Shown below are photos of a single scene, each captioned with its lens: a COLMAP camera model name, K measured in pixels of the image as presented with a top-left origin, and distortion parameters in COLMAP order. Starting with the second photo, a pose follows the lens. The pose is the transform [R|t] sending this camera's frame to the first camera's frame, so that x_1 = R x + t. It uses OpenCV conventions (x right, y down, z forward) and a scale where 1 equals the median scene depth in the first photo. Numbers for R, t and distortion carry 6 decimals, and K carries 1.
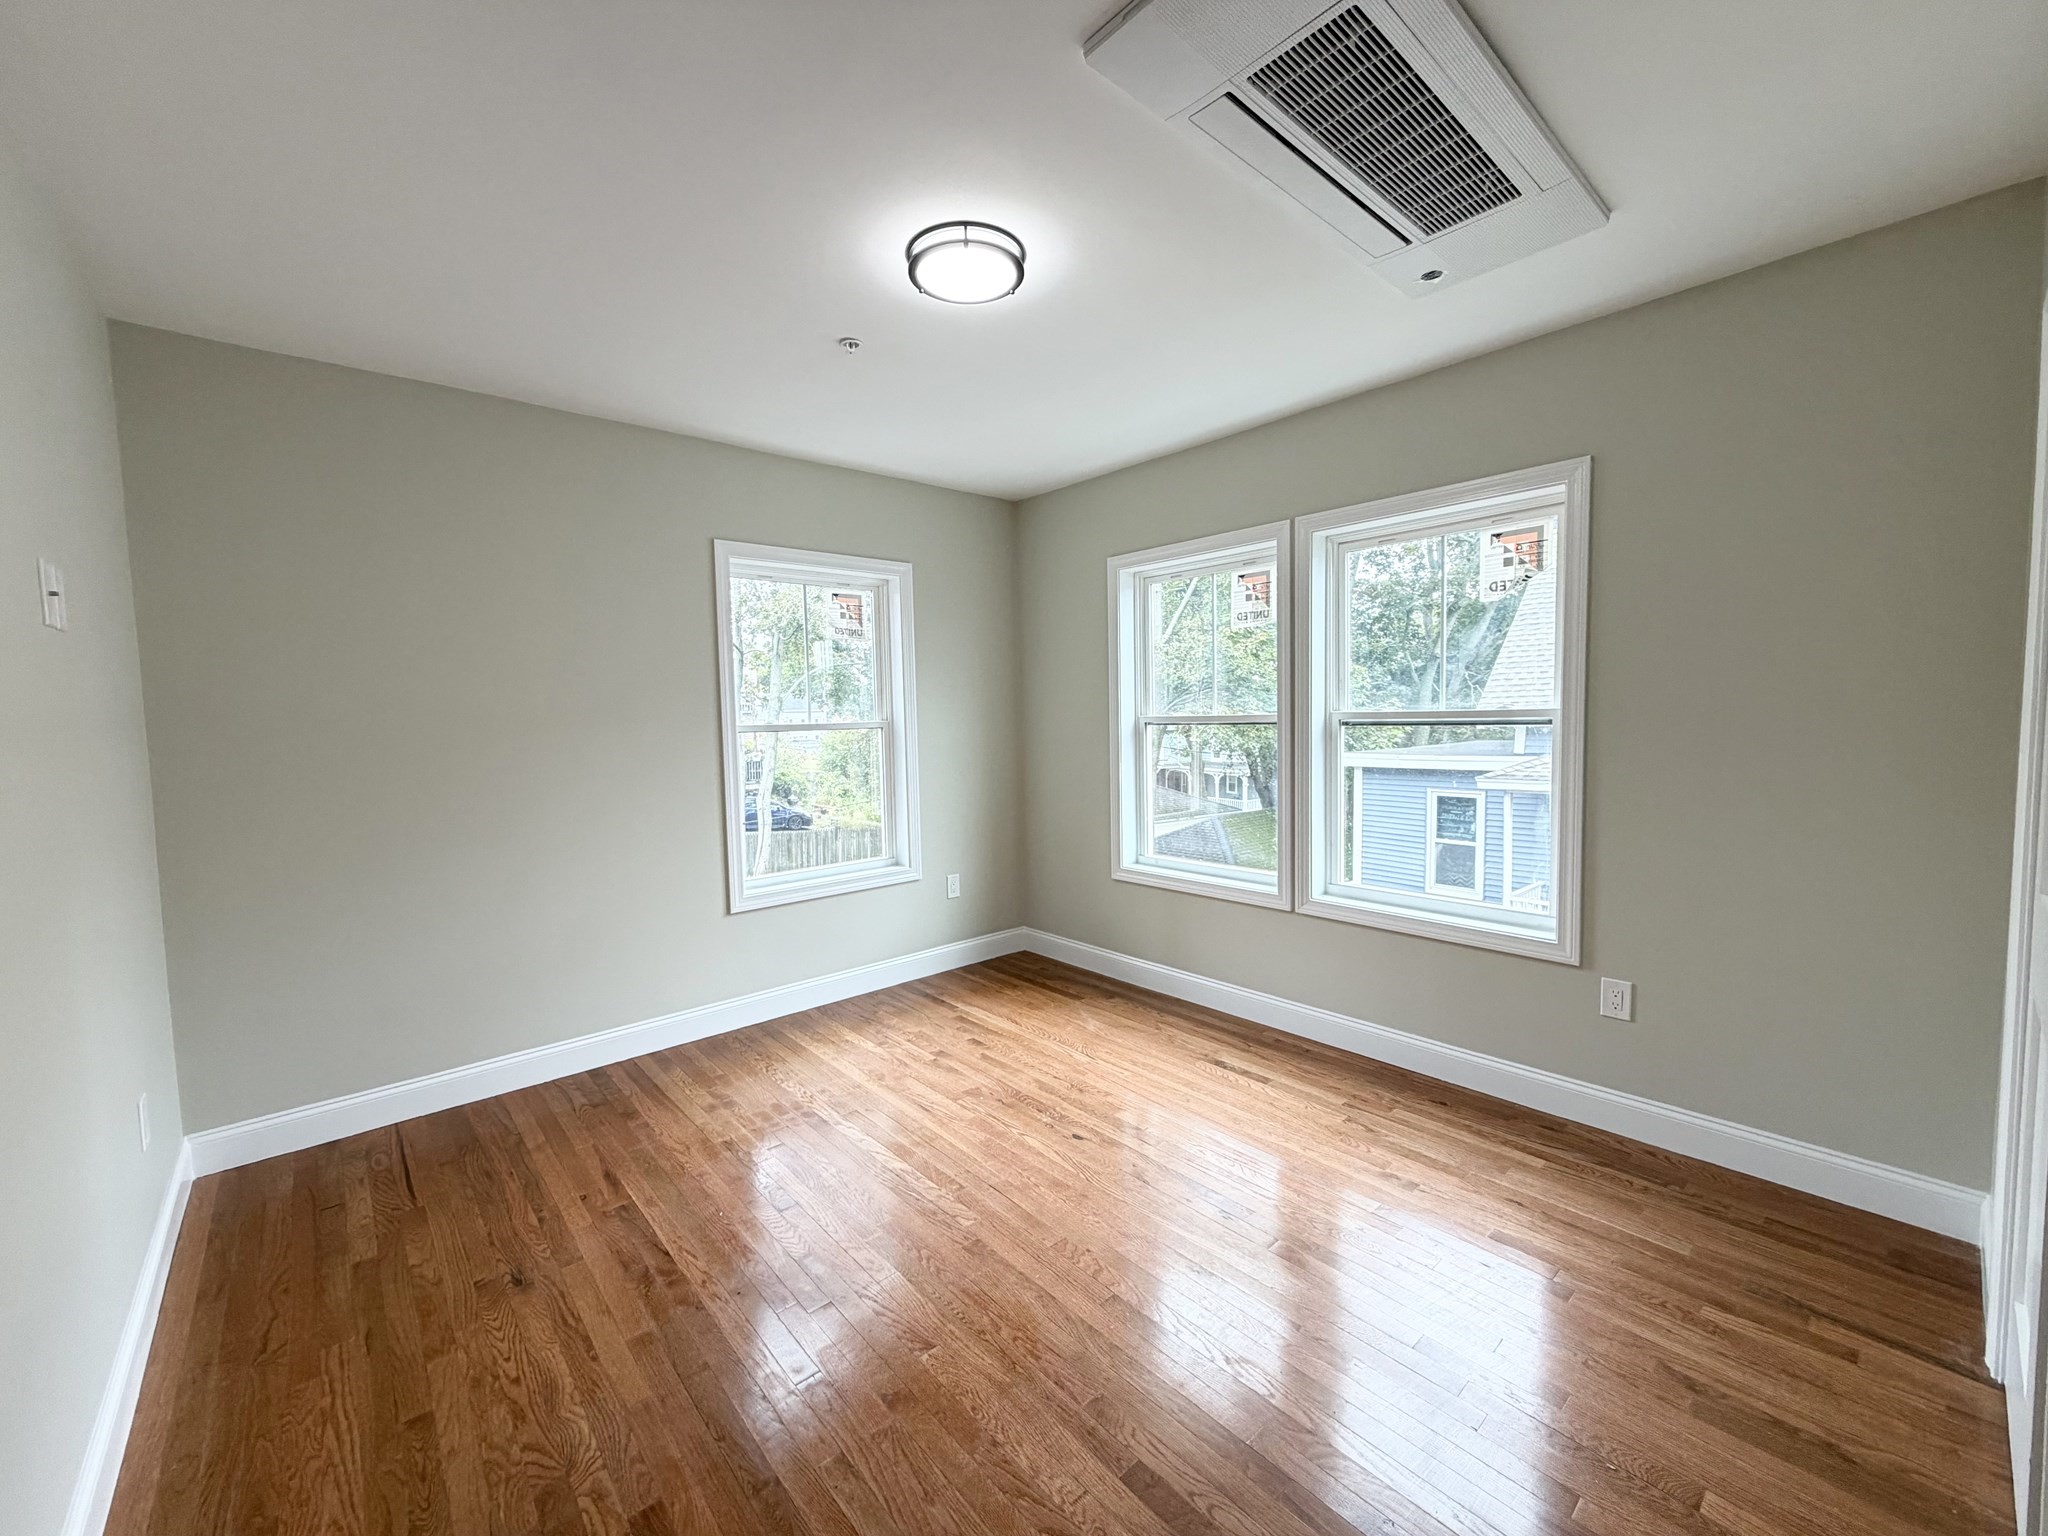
lens RADIAL K [[821.3, 0, 1024.6], [0, 821.3, 773.7], [0, 0, 1]] dist [-0.002589, 0.000070]
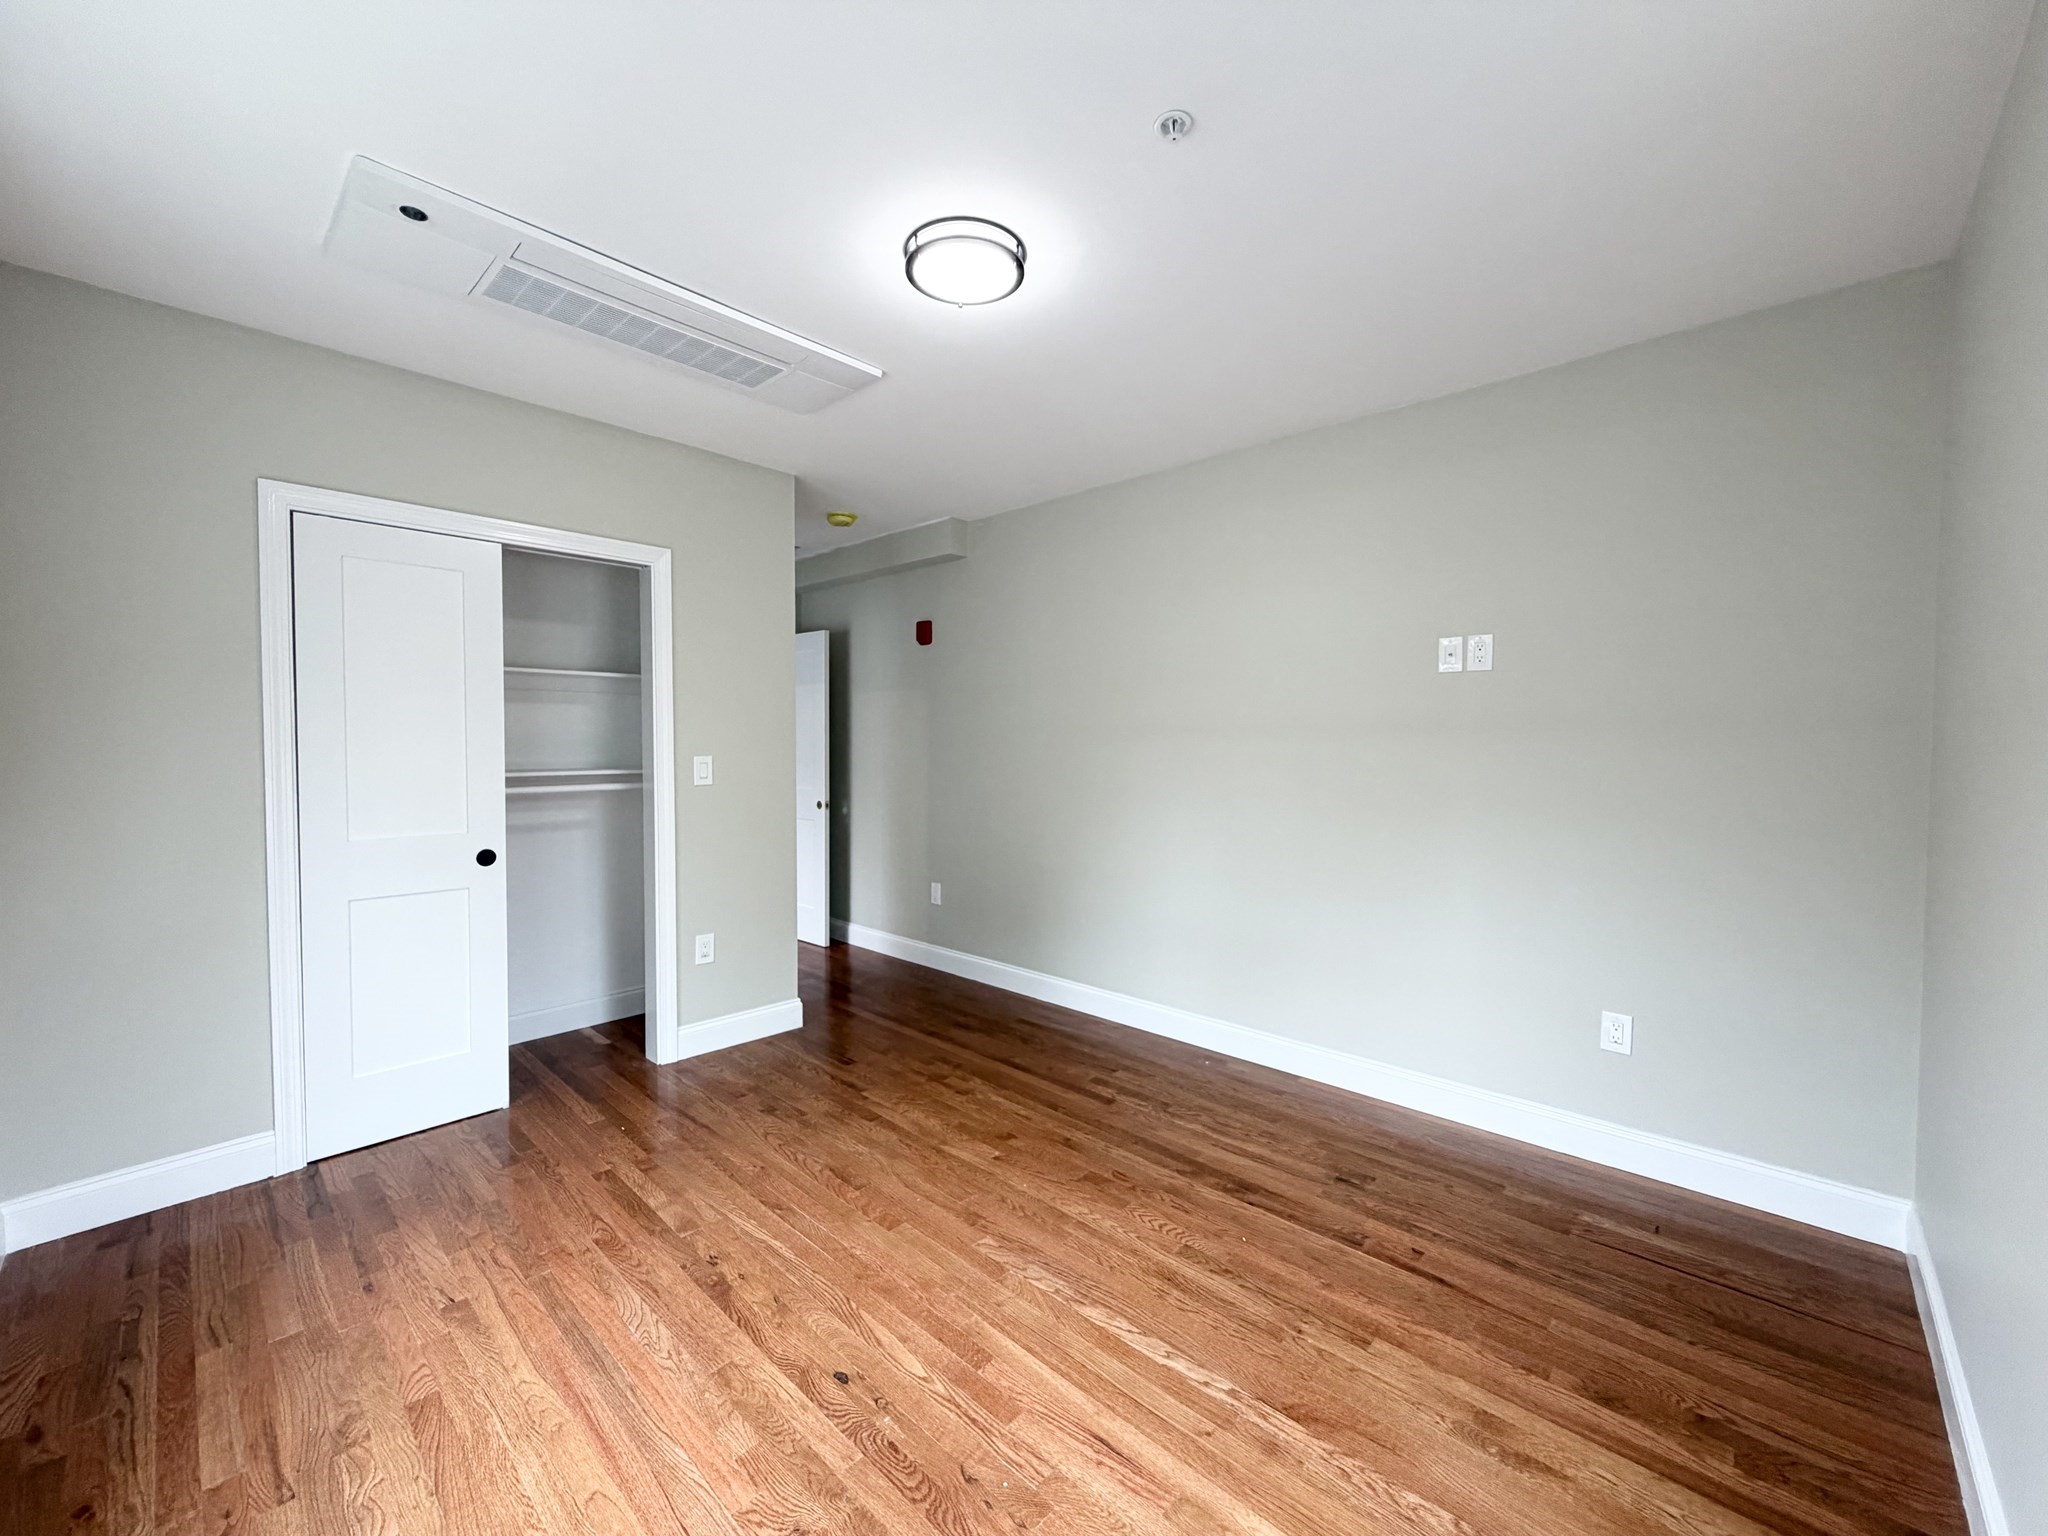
lens RADIAL K [[821.3, 0, 1019.9], [0, 821.3, 763.2], [0, 0, 1]] dist [-0.002589, 0.000070]
pose [[-0.995647, 0.022493, -0.090446, -0.031107], [0.012840, 0.994292, 0.105921, -0.118583], [0.092312, 0.104299, -0.990253, 1.786579]]
